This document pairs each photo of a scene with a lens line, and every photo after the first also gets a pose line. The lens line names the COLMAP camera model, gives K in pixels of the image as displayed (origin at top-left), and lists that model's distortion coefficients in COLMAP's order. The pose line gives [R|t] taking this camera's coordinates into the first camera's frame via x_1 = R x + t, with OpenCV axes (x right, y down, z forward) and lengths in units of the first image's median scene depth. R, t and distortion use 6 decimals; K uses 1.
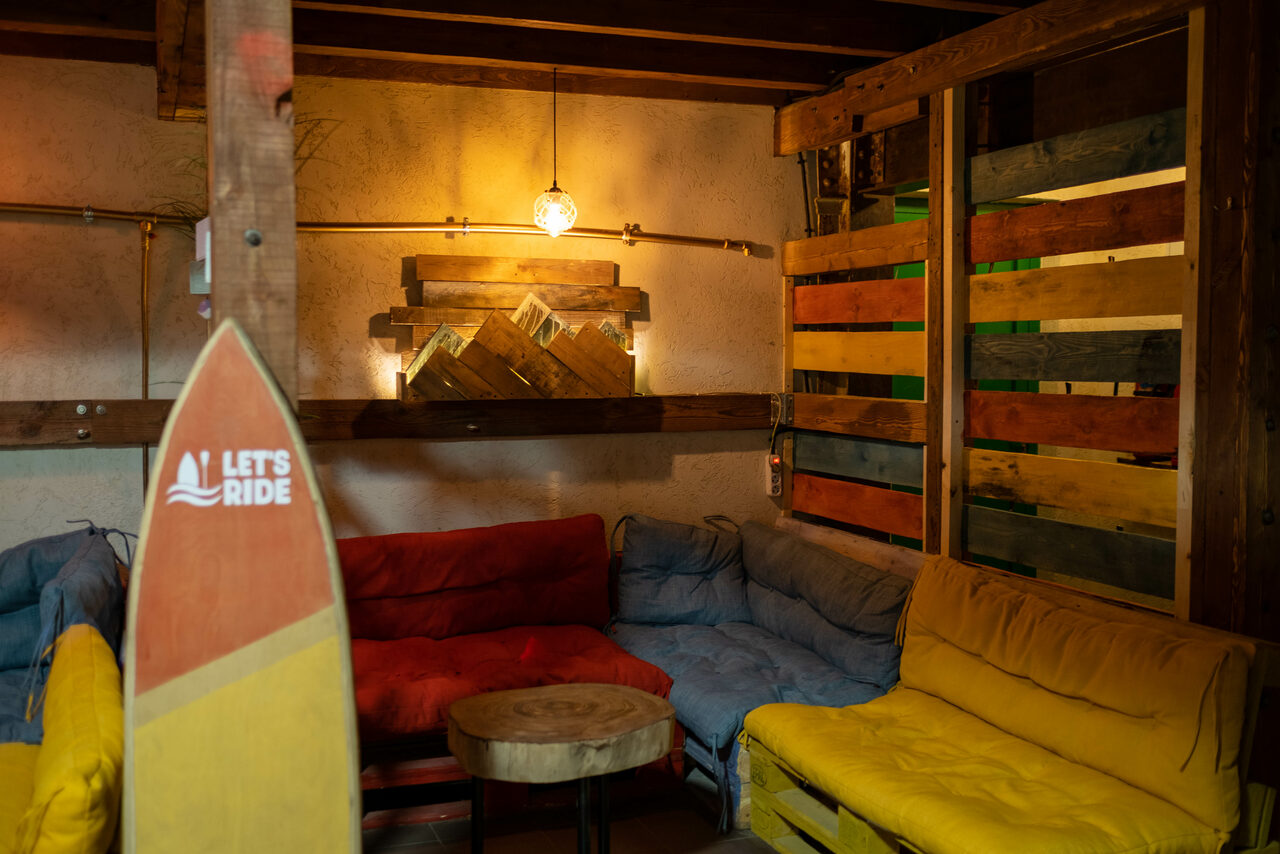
lens RADIAL K [[1292.5, 0, 641.0], [0, 1292.5, 424.6], [0, 0, 1]] dist [-0.007791, 0.000000]
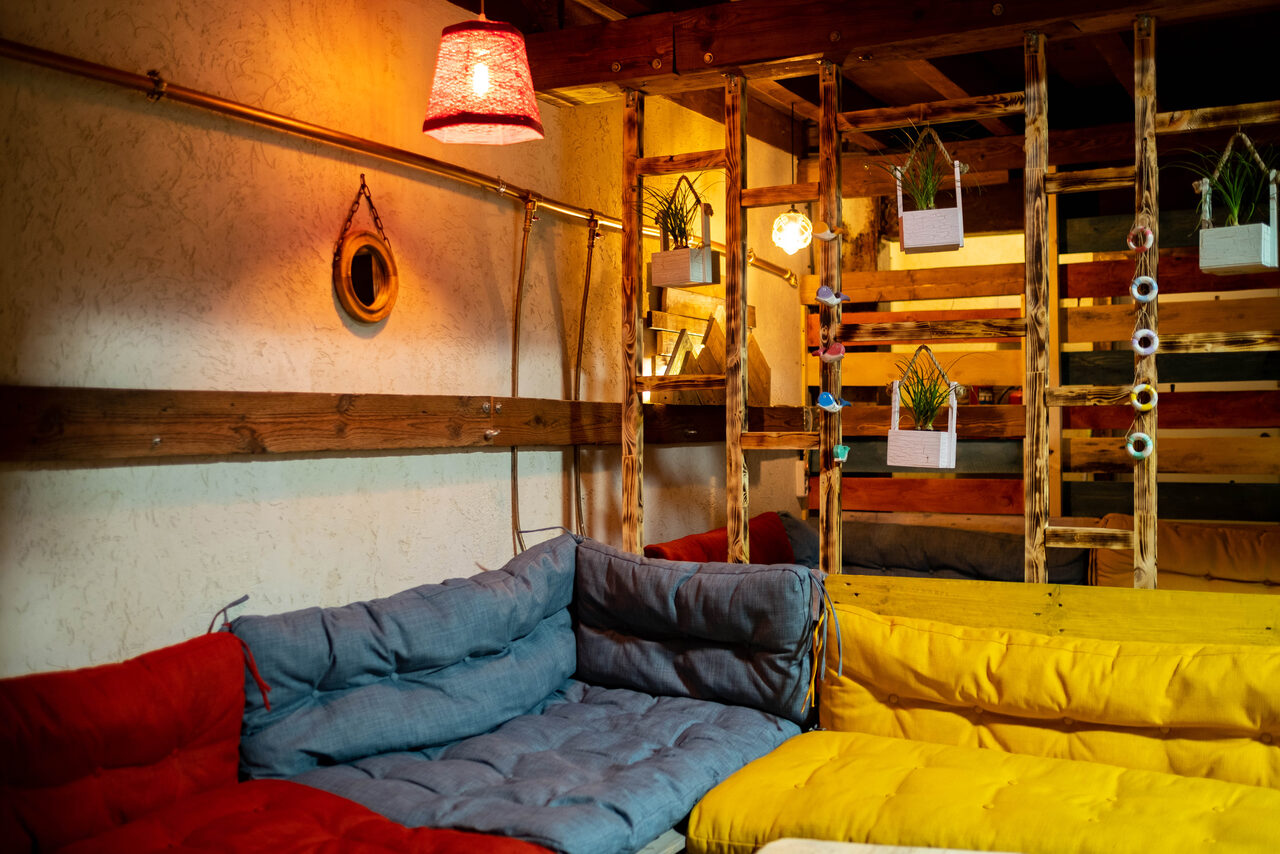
lens RADIAL K [[1292.5, 0, 642.2], [0, 1292.5, 424.2], [0, 0, 1]] dist [-0.007791, 0.000000]
pose [[0.768583, -0.005489, 0.639727, -1.846633], [0.040570, 0.998369, -0.040175, 0.079697], [-0.638463, 0.056831, 0.767552, 0.528107]]
